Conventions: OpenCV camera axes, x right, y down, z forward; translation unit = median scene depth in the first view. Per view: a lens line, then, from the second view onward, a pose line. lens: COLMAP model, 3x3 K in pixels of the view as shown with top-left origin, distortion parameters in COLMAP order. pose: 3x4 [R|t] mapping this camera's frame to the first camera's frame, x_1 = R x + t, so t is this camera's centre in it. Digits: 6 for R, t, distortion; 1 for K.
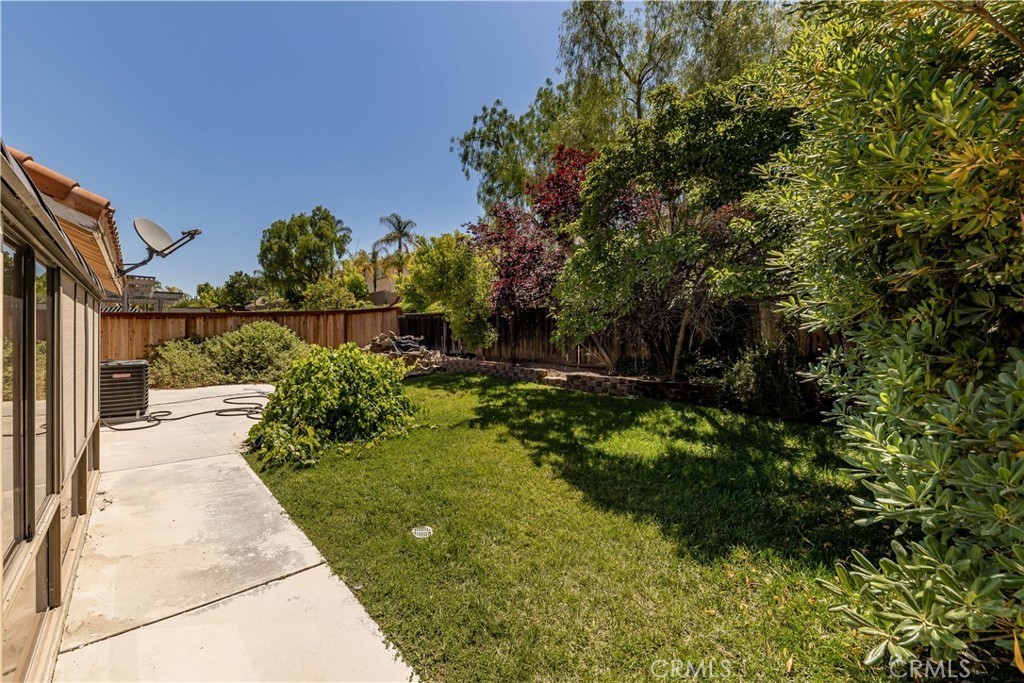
lens RADIAL K [[419.9, 0, 512.0], [0, 419.9, 341.5], [0, 0, 1]] dist [0.000538, 0.000049]
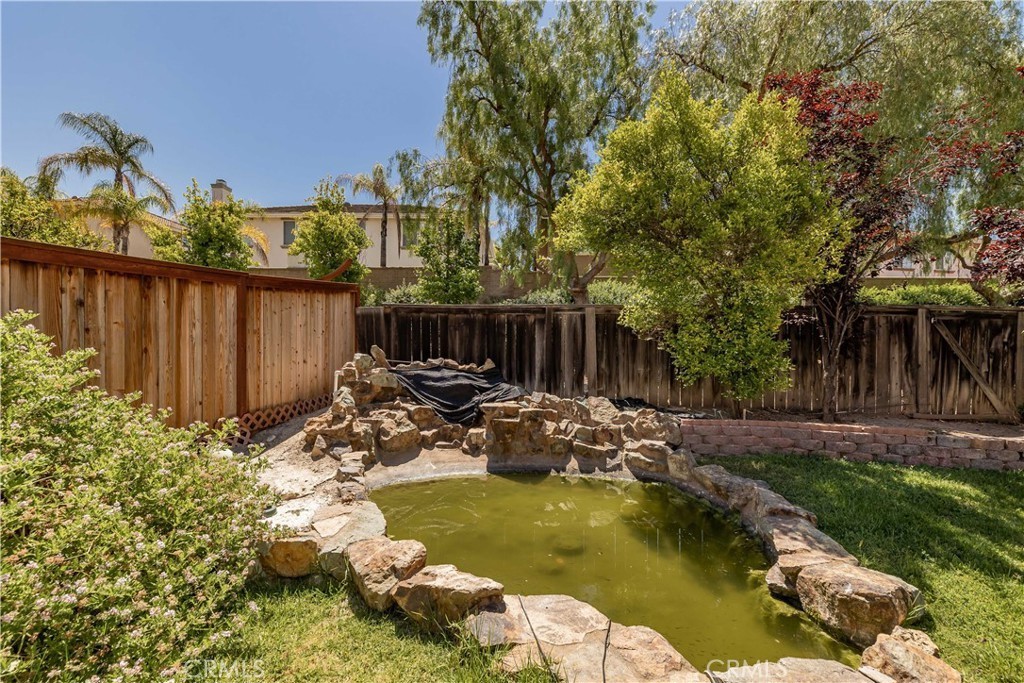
lens RADIAL K [[419.9, 0, 512.0], [0, 419.9, 341.5], [0, 0, 1]] dist [0.000538, 0.000049]
pose [[0.794013, 0.019215, 0.607597, -0.421864], [0.001580, 0.999432, -0.033670, -0.017005], [-0.607899, 0.027694, 0.793531, 0.651962]]
